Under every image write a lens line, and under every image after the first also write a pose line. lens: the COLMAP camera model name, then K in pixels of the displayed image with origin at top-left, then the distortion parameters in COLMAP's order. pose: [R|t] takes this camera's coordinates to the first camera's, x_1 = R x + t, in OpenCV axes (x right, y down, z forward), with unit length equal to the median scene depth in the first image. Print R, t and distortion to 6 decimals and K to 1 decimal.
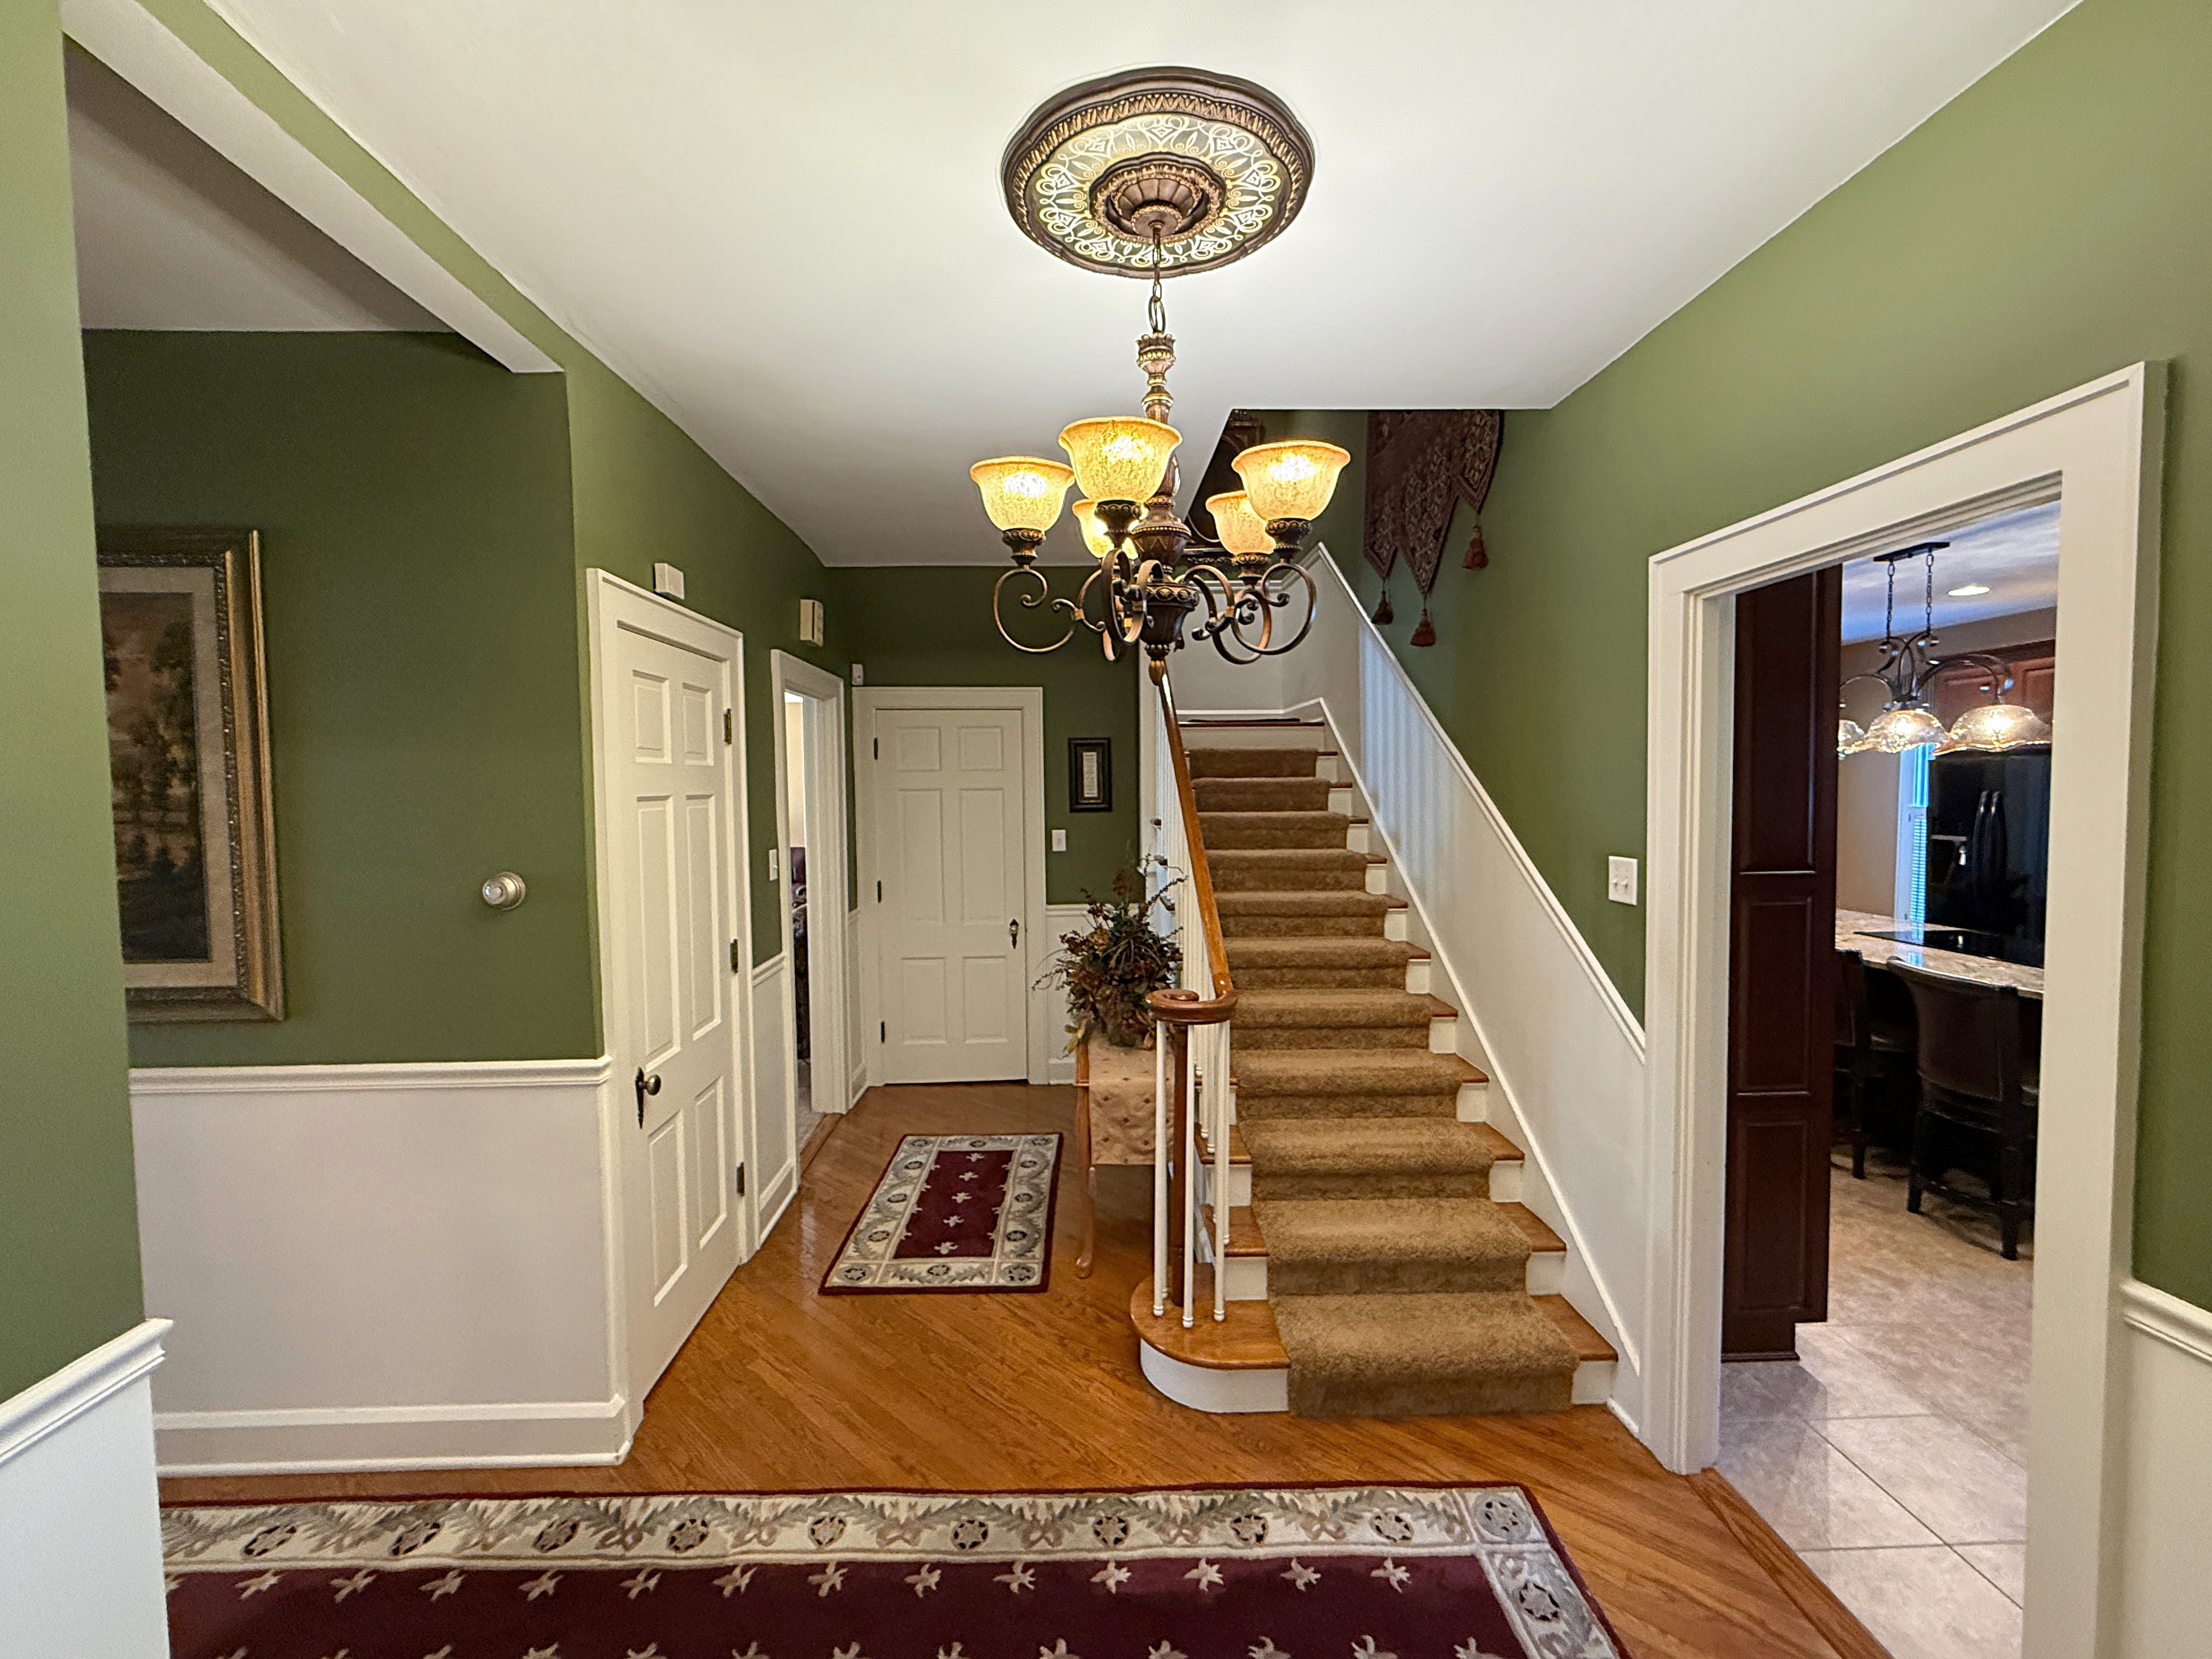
lens RADIAL K [[911.6, 0, 1122.8], [0, 911.6, 824.5], [0, 0, 1]] dist [0.000814, -0.001059]
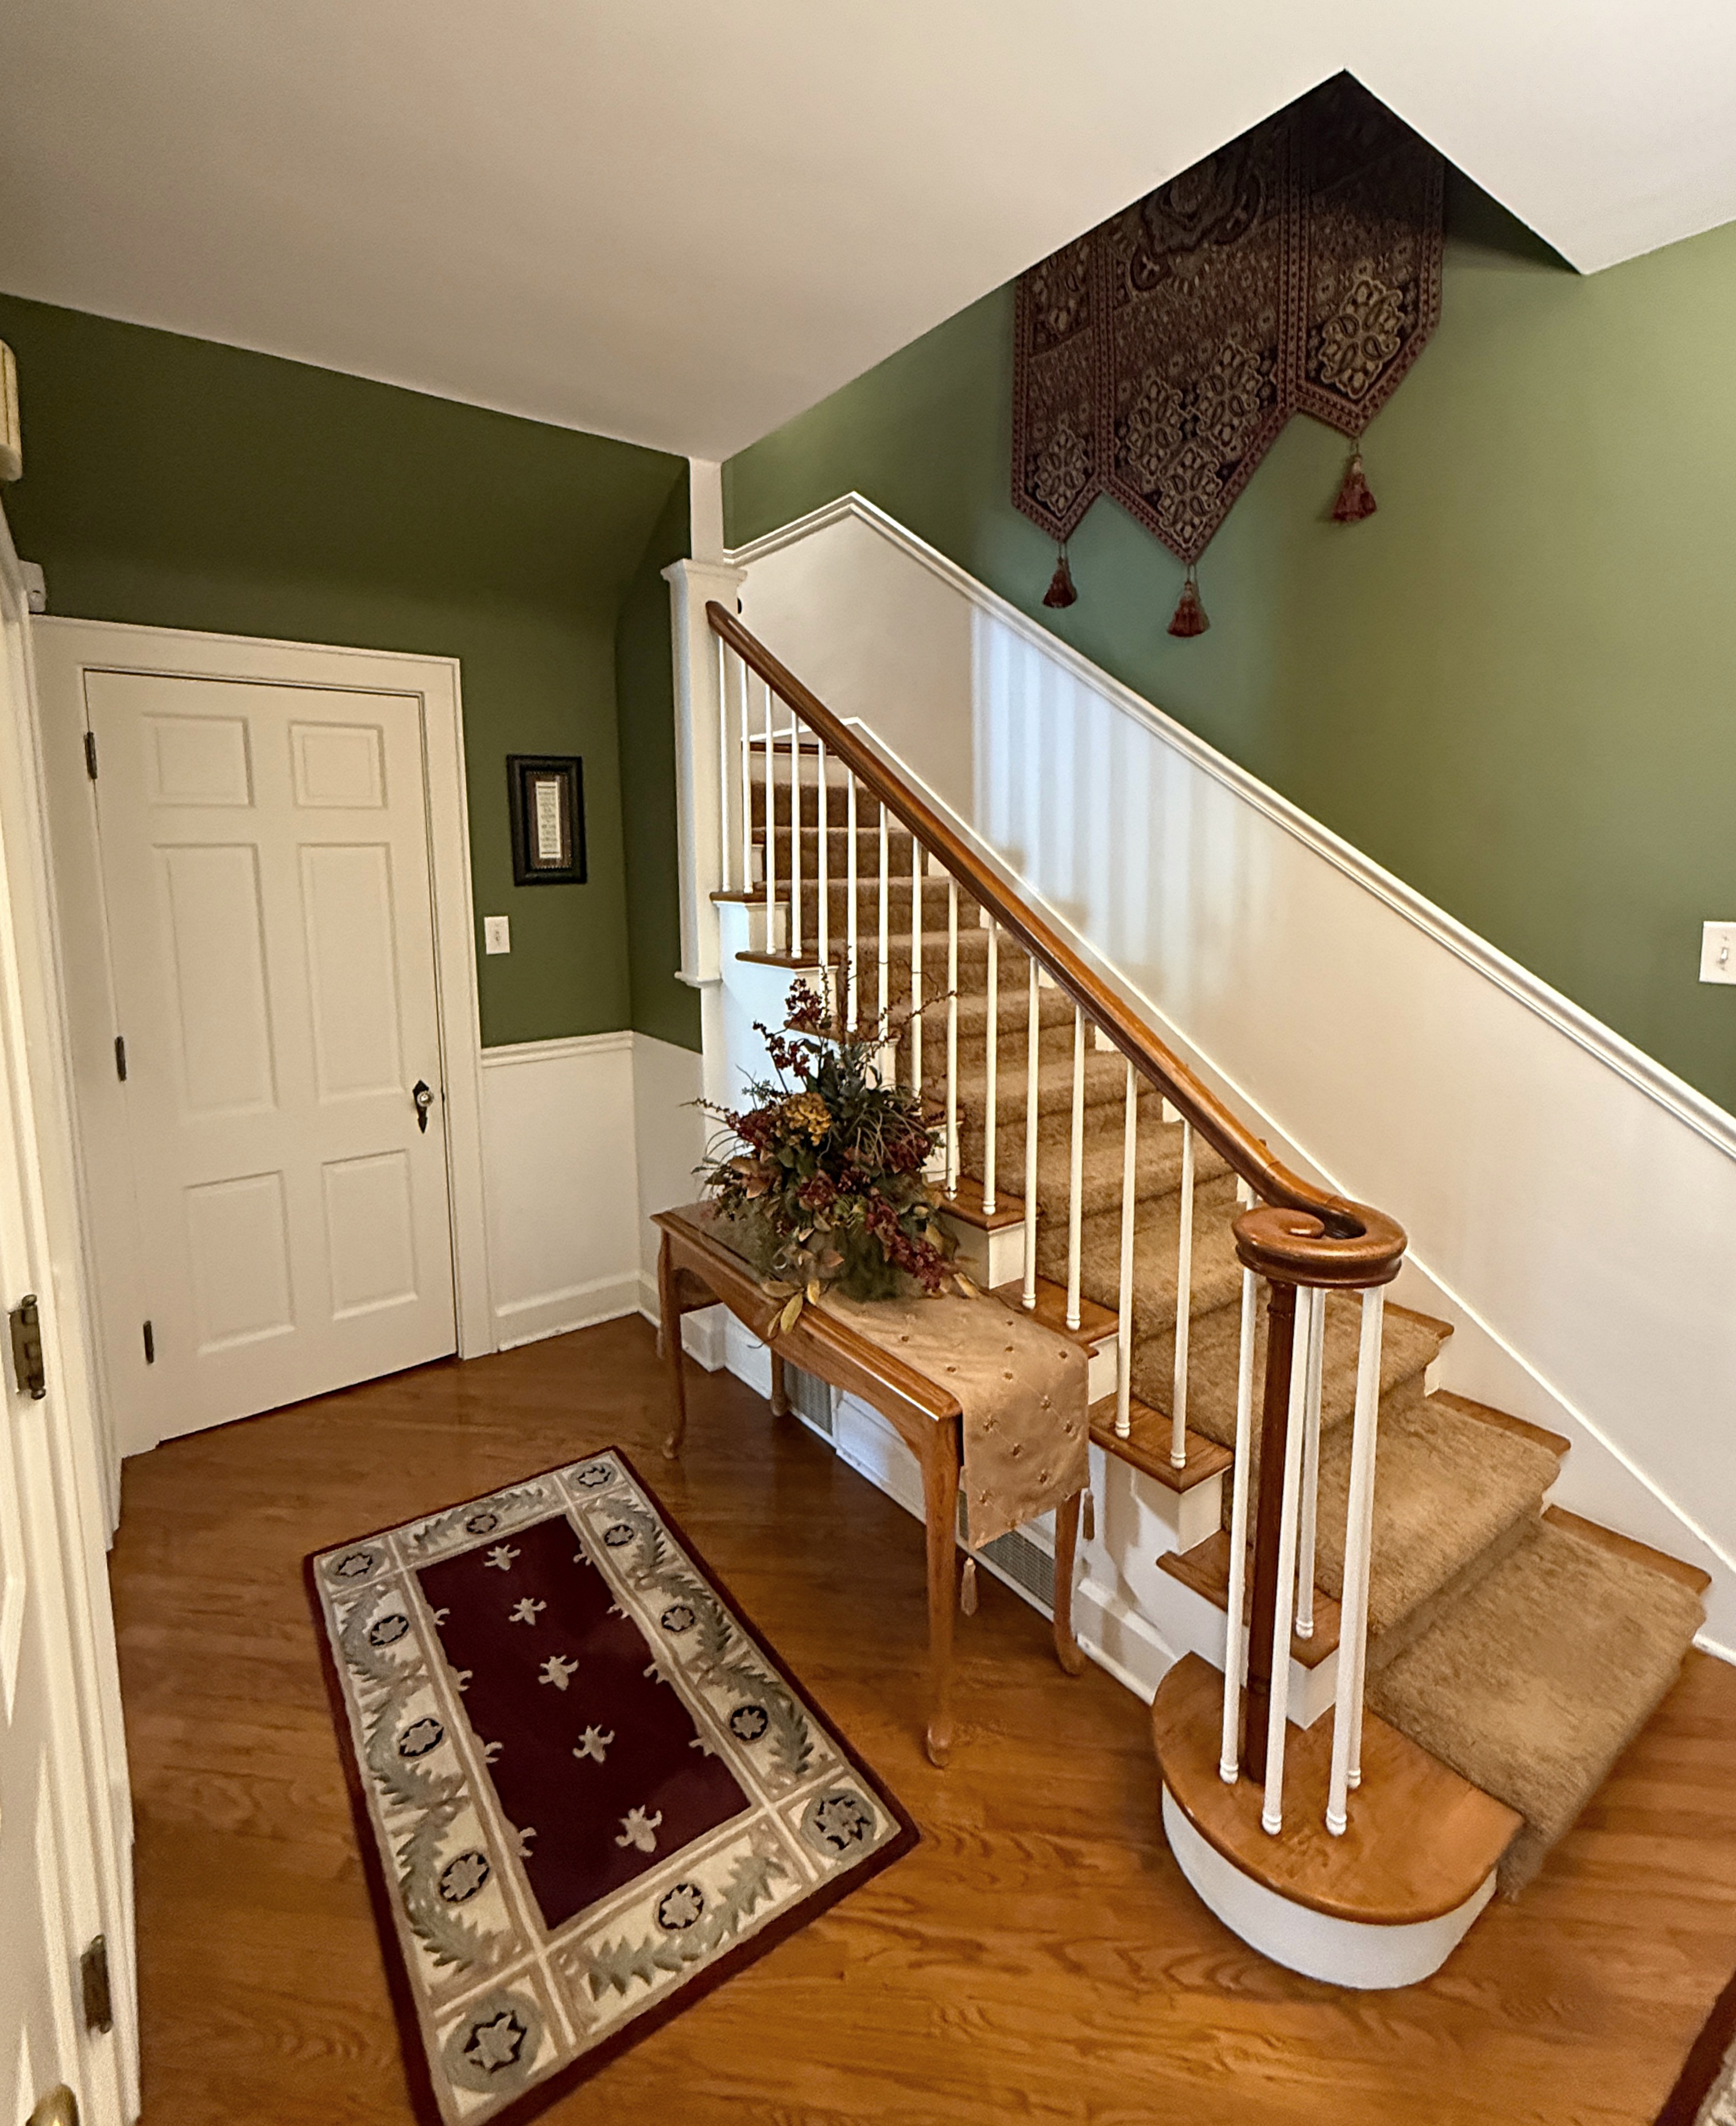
lens RADIAL K [[1017.9, 0, 877.1], [0, 1017.9, 955.9], [0, 0, 1]] dist [0.003531, 0.000635]
pose [[0.832478, -0.061275, 0.550659, -0.303045], [0.028344, 0.997274, 0.068122, -0.008281], [-0.553332, -0.041102, 0.831946, 0.448490]]
